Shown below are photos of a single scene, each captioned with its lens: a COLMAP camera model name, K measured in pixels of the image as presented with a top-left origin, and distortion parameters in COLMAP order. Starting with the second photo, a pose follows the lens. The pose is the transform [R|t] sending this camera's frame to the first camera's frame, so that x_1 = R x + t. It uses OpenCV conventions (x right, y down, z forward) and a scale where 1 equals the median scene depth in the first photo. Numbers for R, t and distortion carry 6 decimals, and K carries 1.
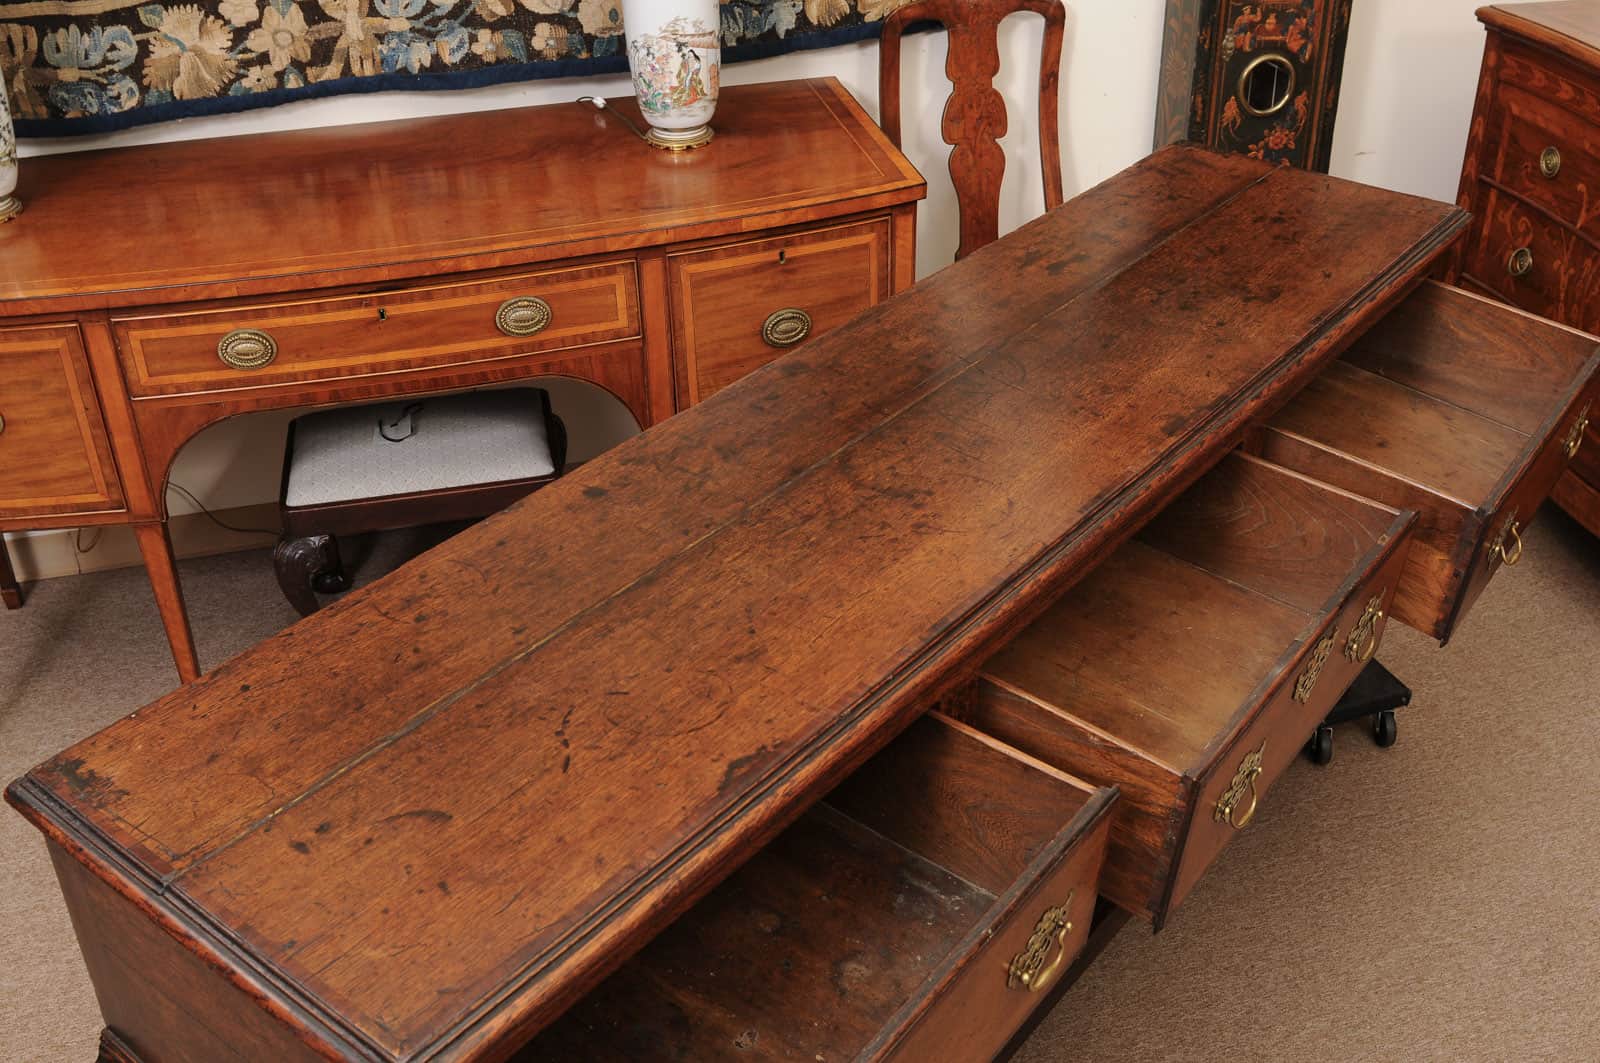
lens RADIAL K [[1651.6, 0, 801.9], [0, 1651.6, 537.1], [0, 0, 1]] dist [-0.044485, -0.020203]
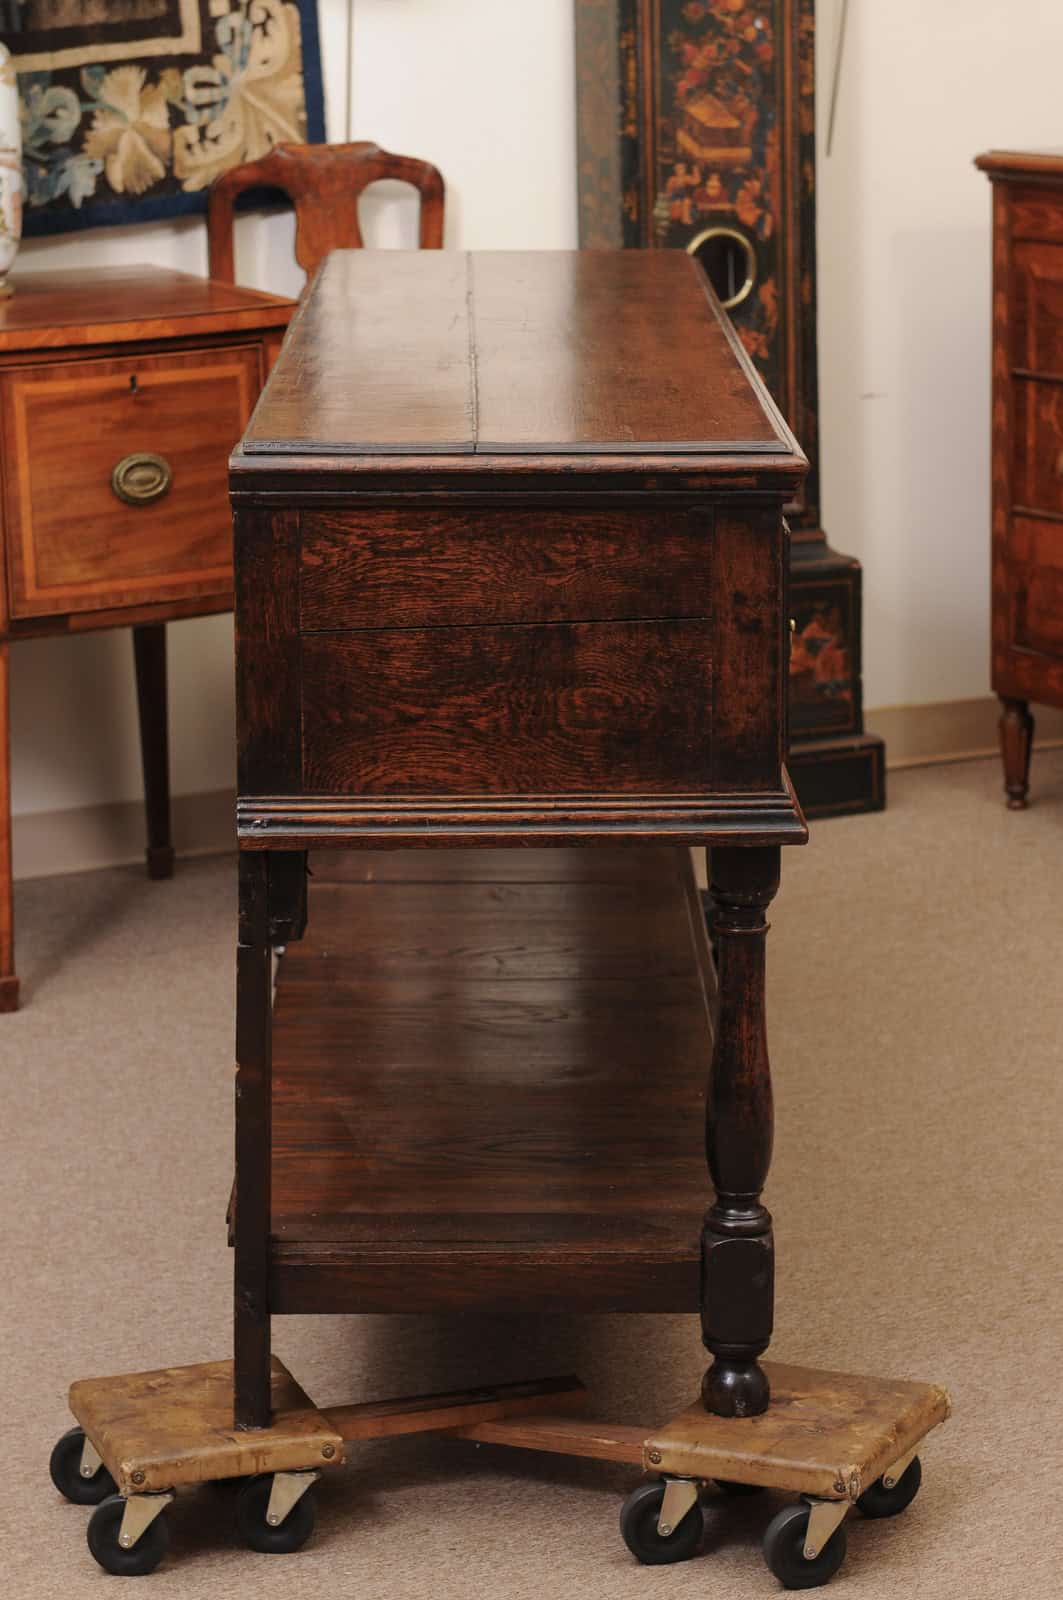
lens RADIAL K [[4321.6, 0, 526.9], [0, 4321.6, 795.8], [0, 0, 1]] dist [0.097197, 0.493257]
pose [[0.981464, -0.044957, 0.186299, -0.186592], [0.104750, 0.939882, -0.325039, 0.597994], [-0.160486, 0.338529, 0.927169, -0.757108]]
